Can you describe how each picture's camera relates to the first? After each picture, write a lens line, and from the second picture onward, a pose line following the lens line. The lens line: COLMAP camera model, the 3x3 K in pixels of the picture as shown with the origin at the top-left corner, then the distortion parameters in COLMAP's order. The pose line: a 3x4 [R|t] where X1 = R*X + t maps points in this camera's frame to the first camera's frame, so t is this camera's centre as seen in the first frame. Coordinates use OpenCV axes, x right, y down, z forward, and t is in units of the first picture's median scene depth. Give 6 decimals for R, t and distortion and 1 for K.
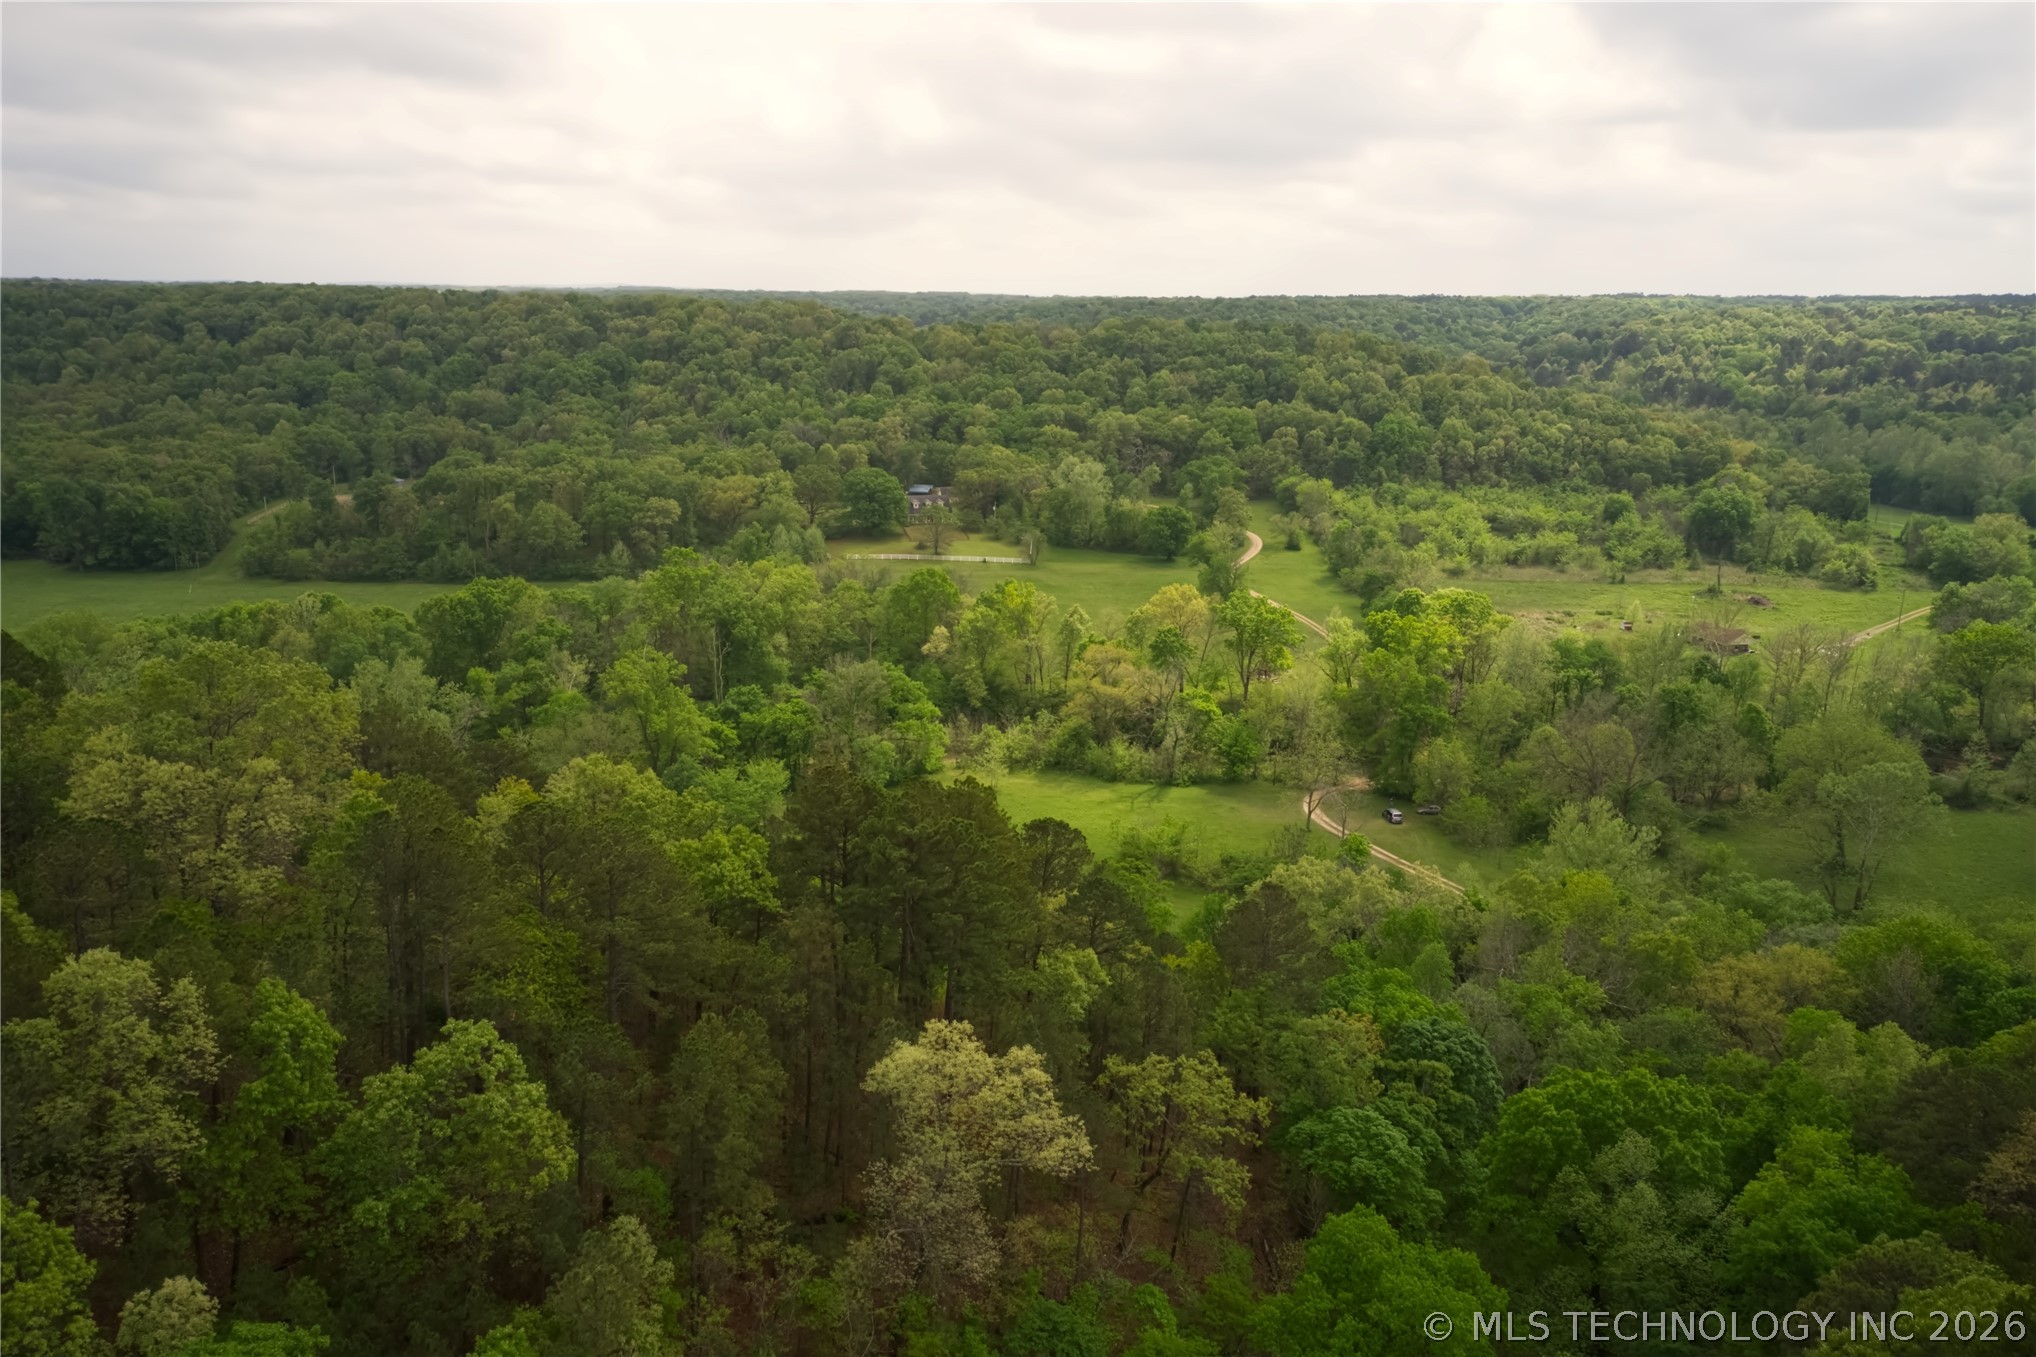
lens RADIAL K [[1586.9, 0, 1019.1], [0, 1586.9, 669.3], [0, 0, 1]] dist [0.023108, -0.035212]
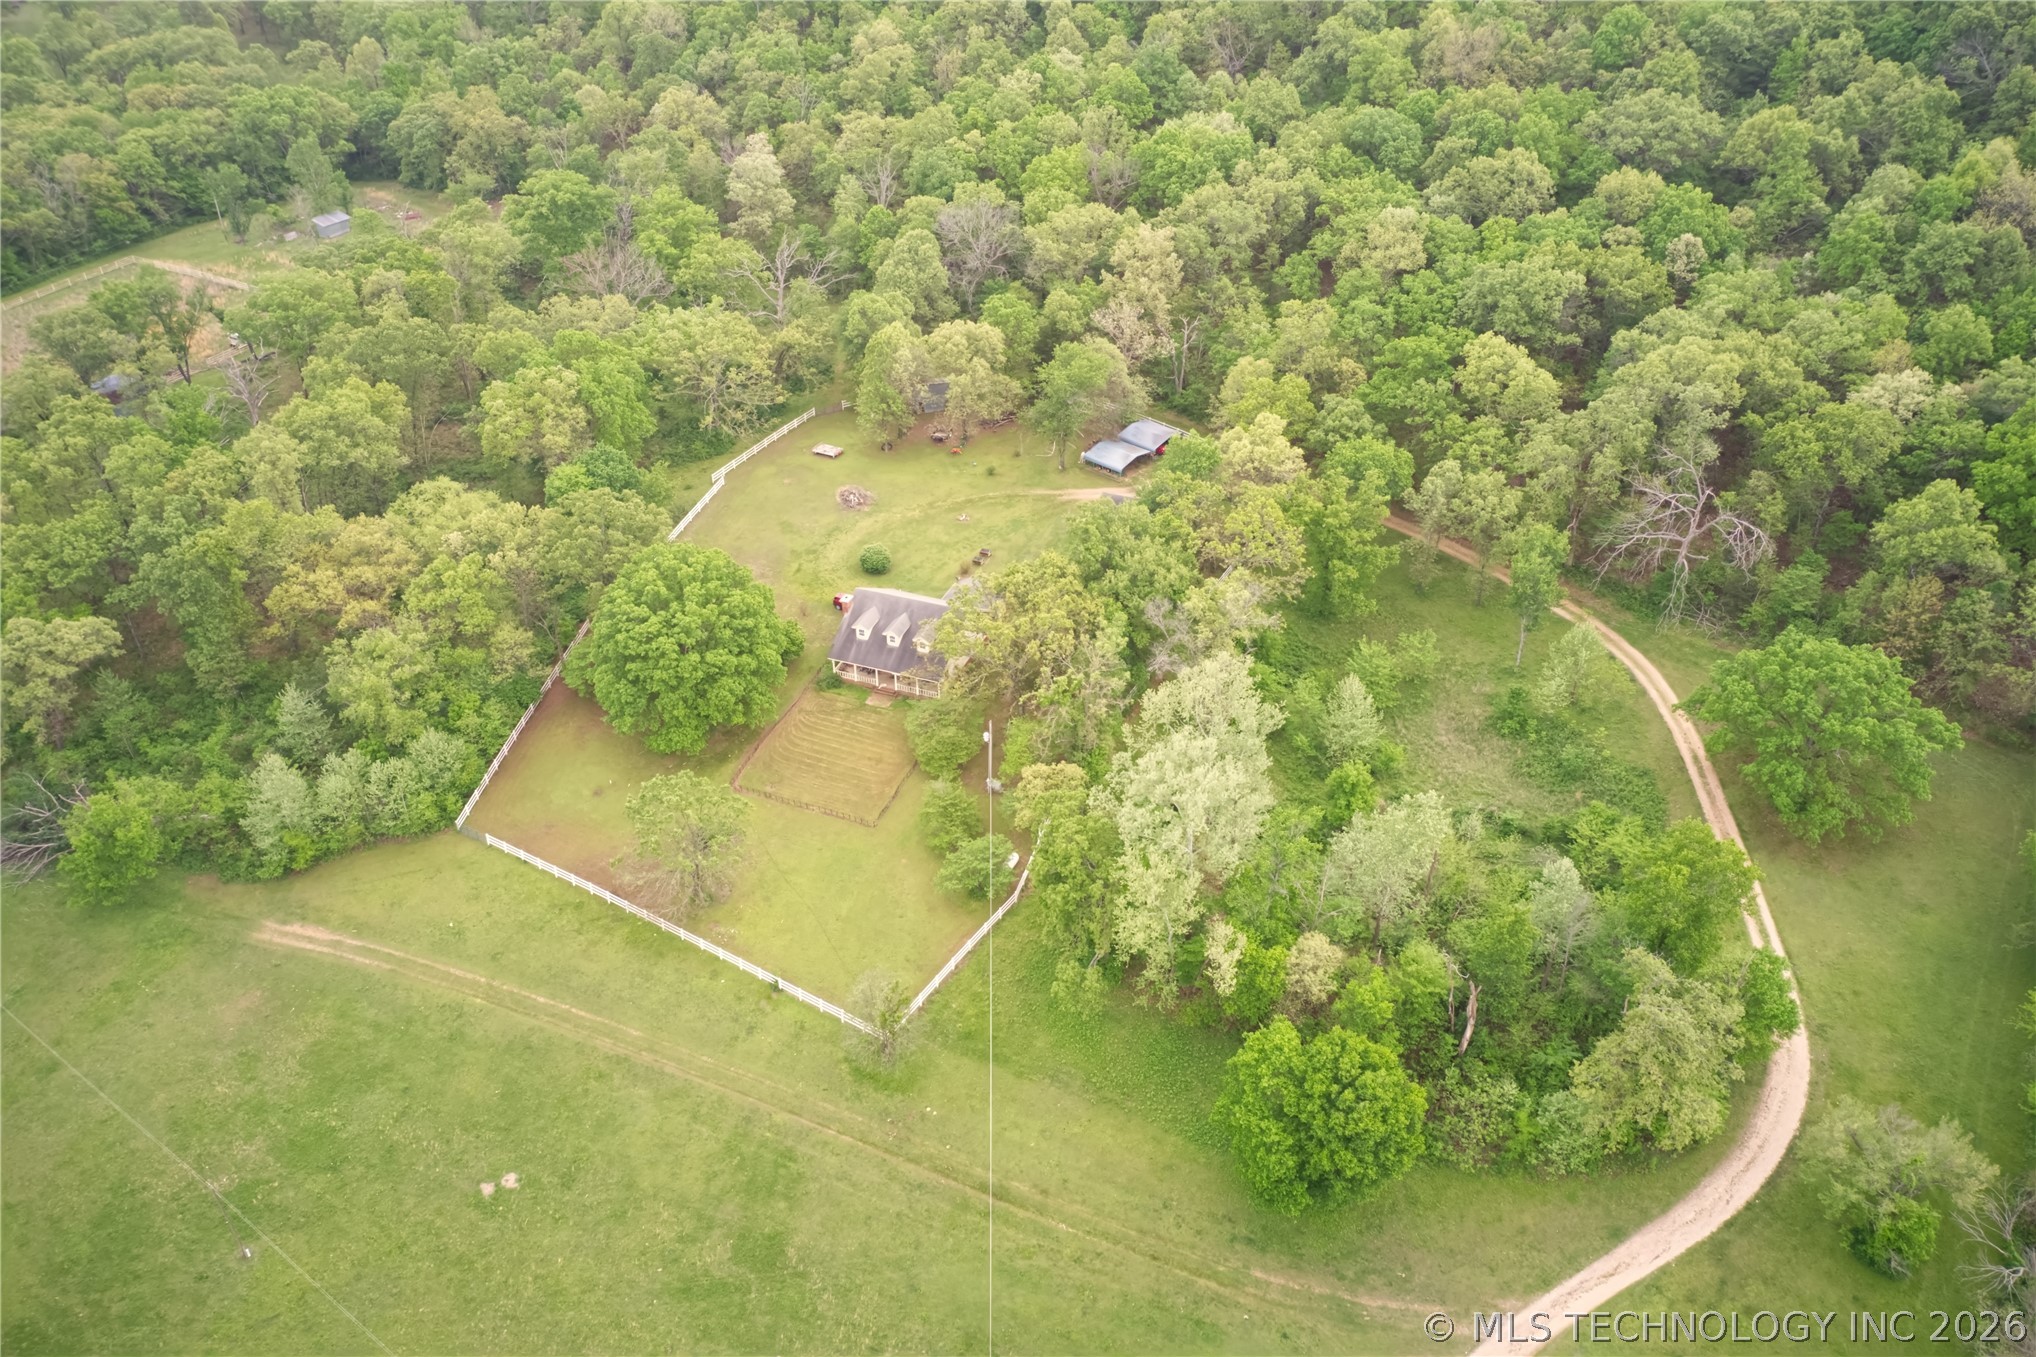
lens RADIAL K [[1586.9, 0, 1019.1], [0, 1586.9, 669.3], [0, 0, 1]] dist [0.023108, -0.035212]
pose [[0.821821, 0.303128, -0.482414, 0.129841], [-0.111270, 0.915807, 0.385897, -0.212045], [0.558774, -0.263460, 0.786359, 0.625332]]
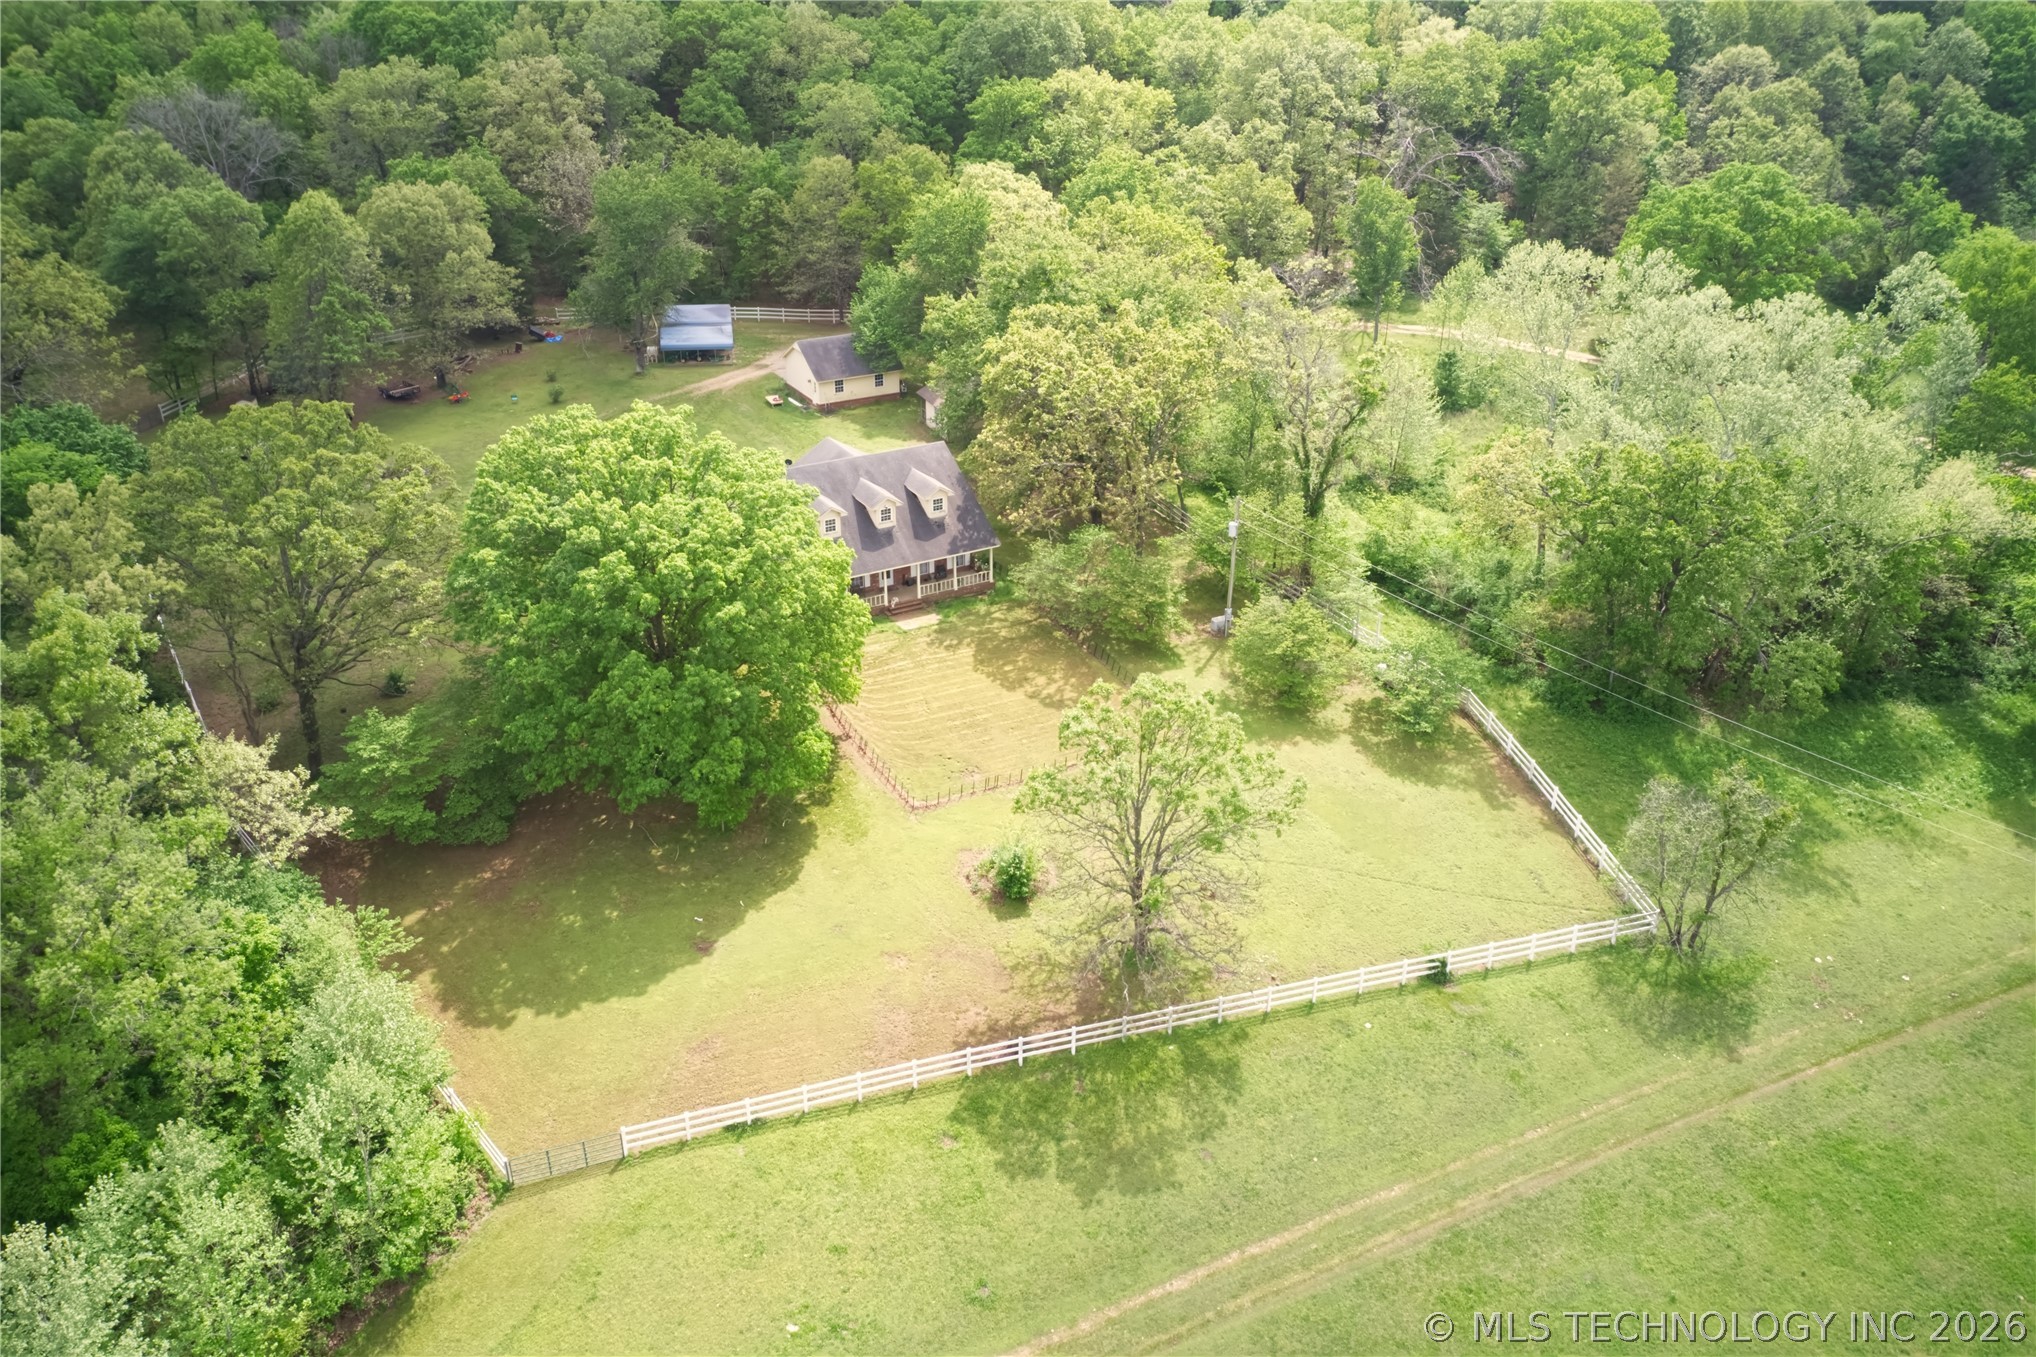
lens RADIAL K [[1586.9, 0, 1019.1], [0, 1586.9, 669.3], [0, 0, 1]] dist [0.023108, -0.035212]
pose [[0.958922, -0.132129, 0.251017, -0.083321], [0.070311, 0.967993, 0.240928, -0.115781], [-0.274816, -0.213382, 0.937520, 0.686283]]
